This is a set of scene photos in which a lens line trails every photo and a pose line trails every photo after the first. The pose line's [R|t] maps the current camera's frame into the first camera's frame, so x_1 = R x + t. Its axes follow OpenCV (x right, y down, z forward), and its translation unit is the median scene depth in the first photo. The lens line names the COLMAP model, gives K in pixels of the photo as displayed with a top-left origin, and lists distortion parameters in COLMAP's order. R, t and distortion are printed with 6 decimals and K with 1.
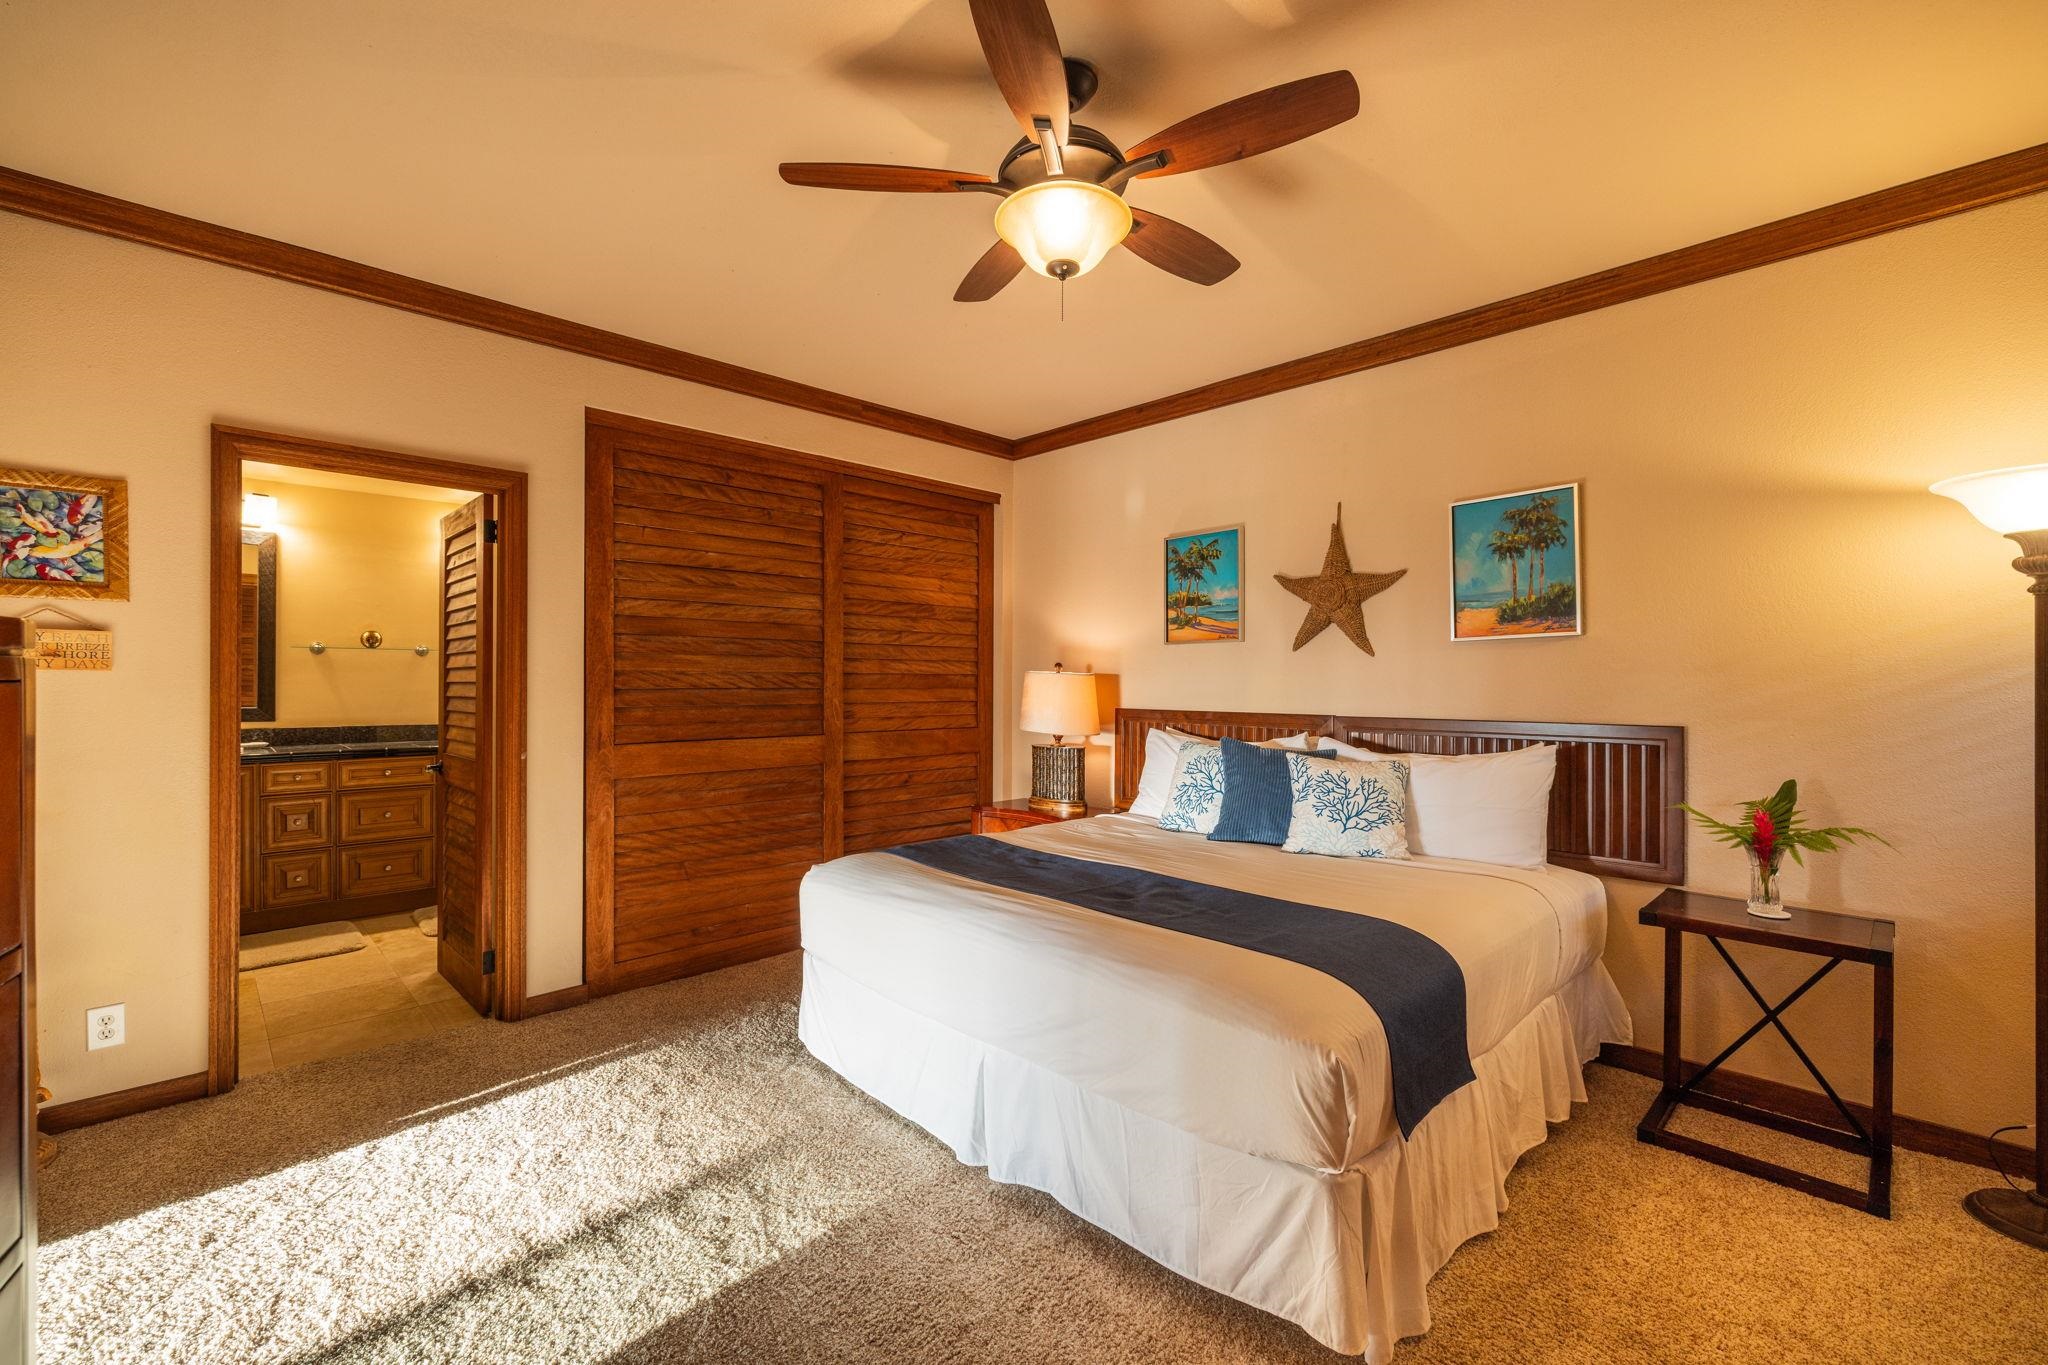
lens RADIAL K [[824.9, 0, 1056.7], [0, 824.9, 689.6], [0, 0, 1]] dist [0.005860, -0.001593]
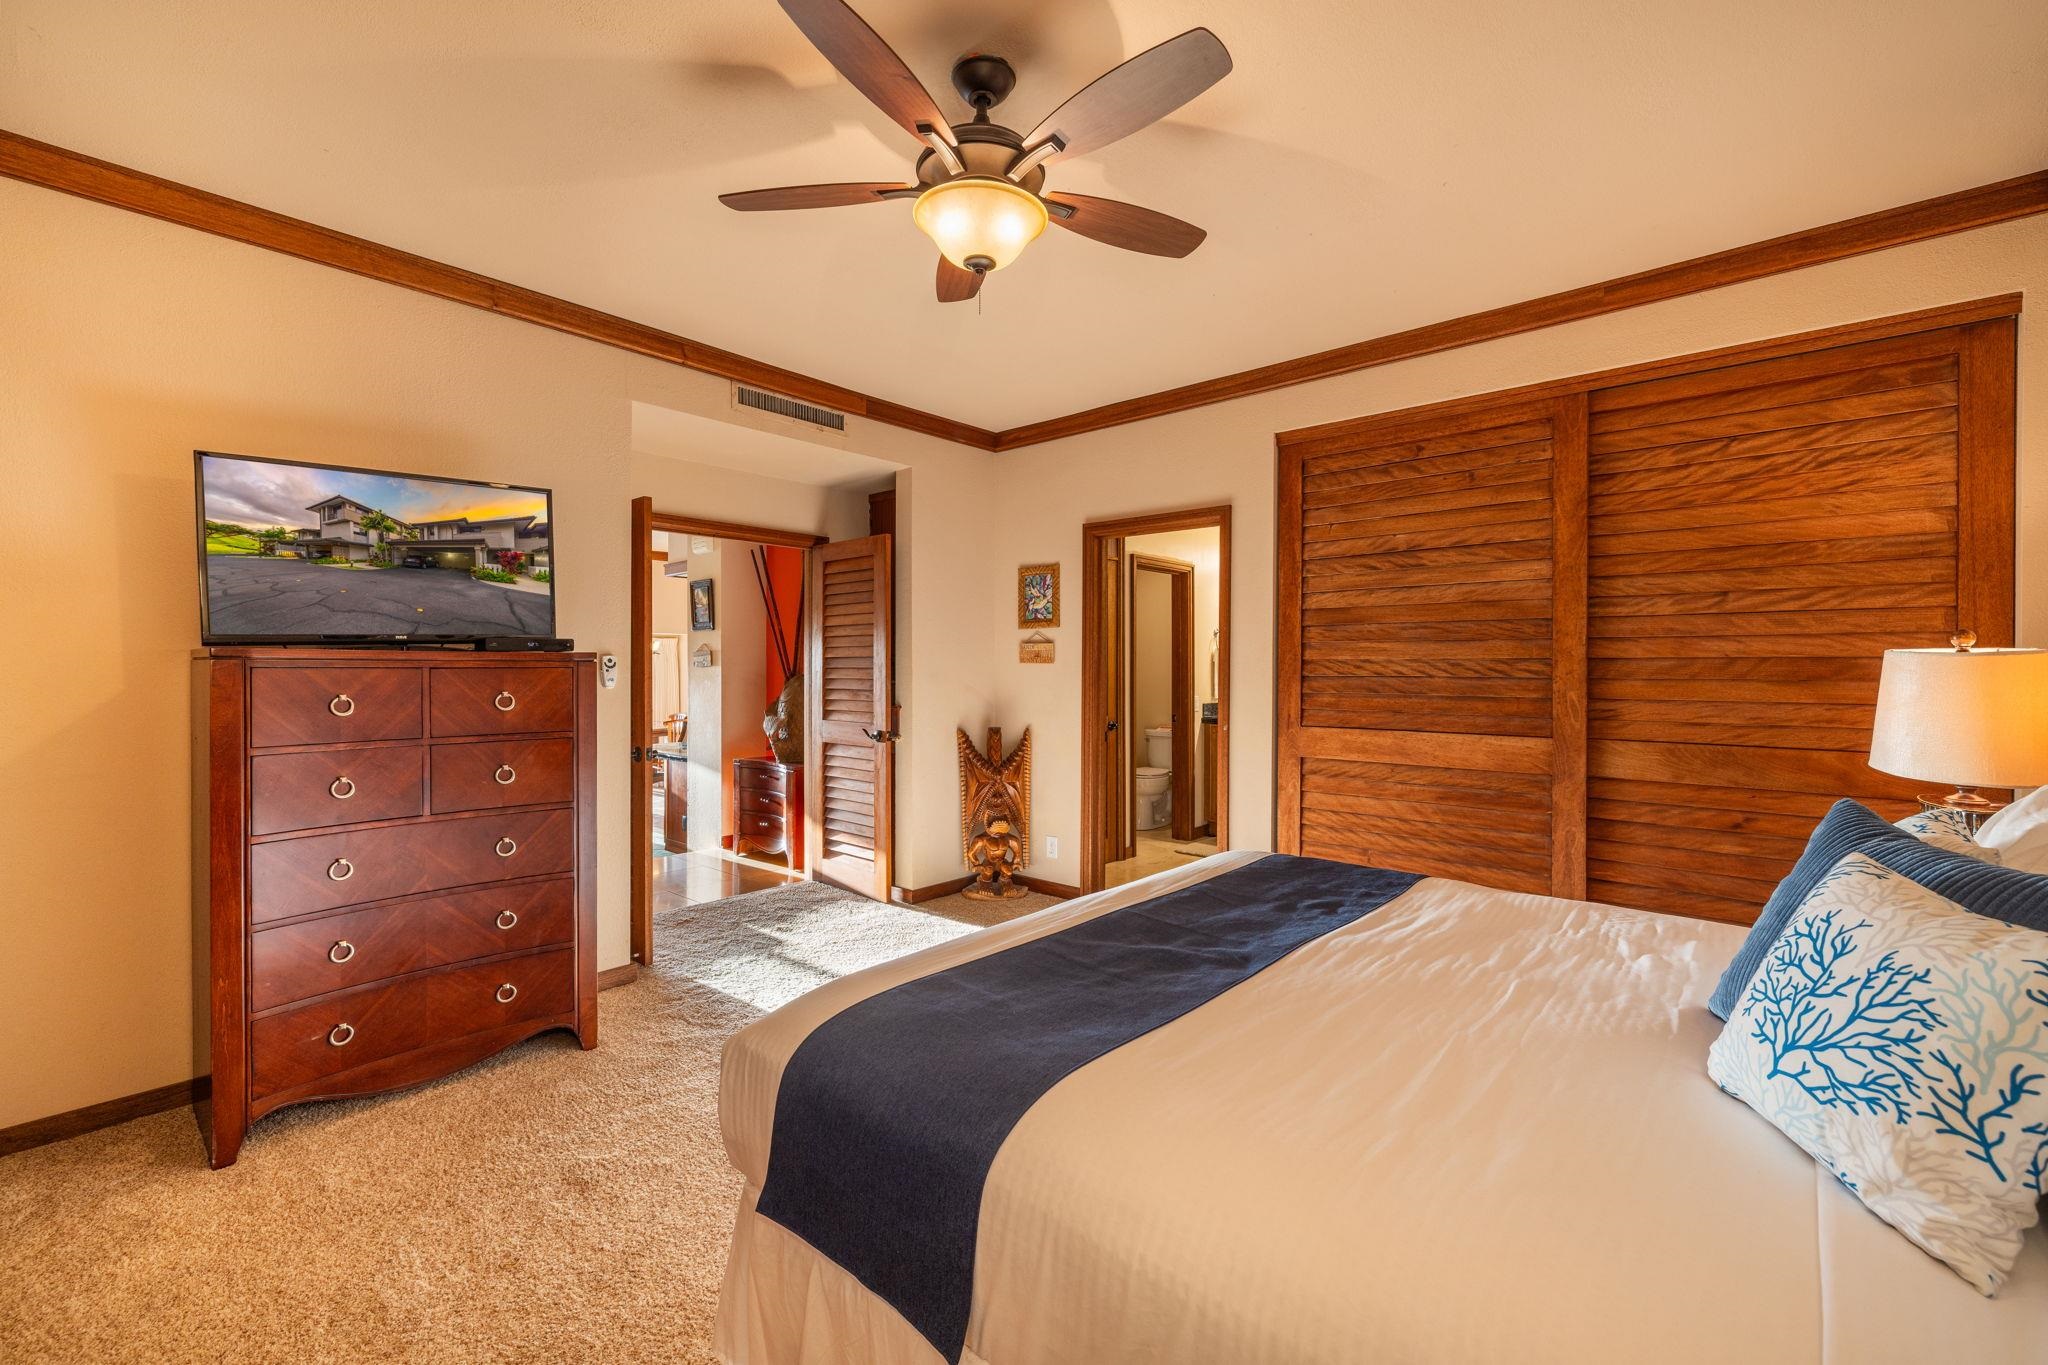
lens RADIAL K [[824.9, 0, 991.8], [0, 824.9, 683.2], [0, 0, 1]] dist [0.005860, -0.001593]
pose [[0.085910, 0.016469, -0.996167, 0.487982], [-0.010287, 0.999825, 0.015642, -0.004091], [0.996250, 0.008904, 0.086064, 0.441208]]
